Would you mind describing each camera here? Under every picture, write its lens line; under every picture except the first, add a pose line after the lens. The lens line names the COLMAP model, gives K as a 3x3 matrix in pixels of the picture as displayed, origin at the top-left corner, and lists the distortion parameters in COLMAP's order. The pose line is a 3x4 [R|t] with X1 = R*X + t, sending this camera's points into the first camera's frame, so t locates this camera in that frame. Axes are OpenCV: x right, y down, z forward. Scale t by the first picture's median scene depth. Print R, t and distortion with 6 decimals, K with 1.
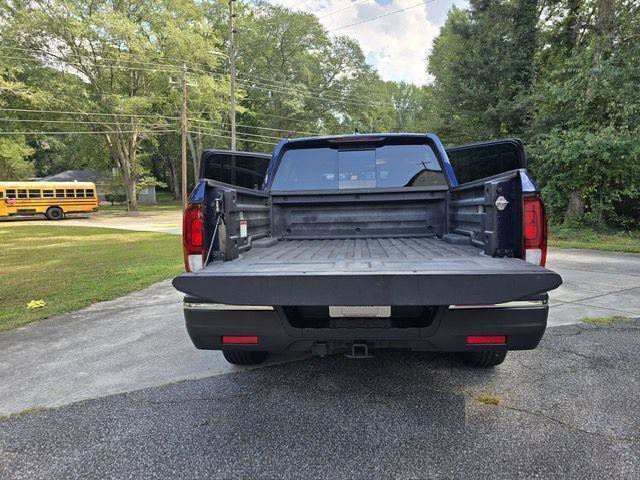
lens RADIAL K [[538.1, 0, 311.1], [0, 538.1, 243.1], [0, 0, 1]] dist [0.060616, -0.081664]
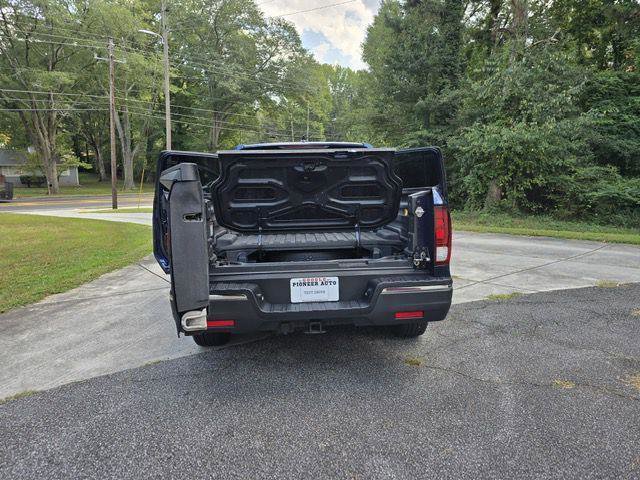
lens RADIAL K [[531.3, 0, 348.8], [0, 531.3, 237.0], [0, 0, 1]] dist [0.065519, -0.075175]
pose [[0.983137, -0.012204, 0.182461, -0.024597], [0.008631, 0.999755, 0.020364, -0.016909], [-0.182665, -0.018446, 0.983002, -0.105019]]
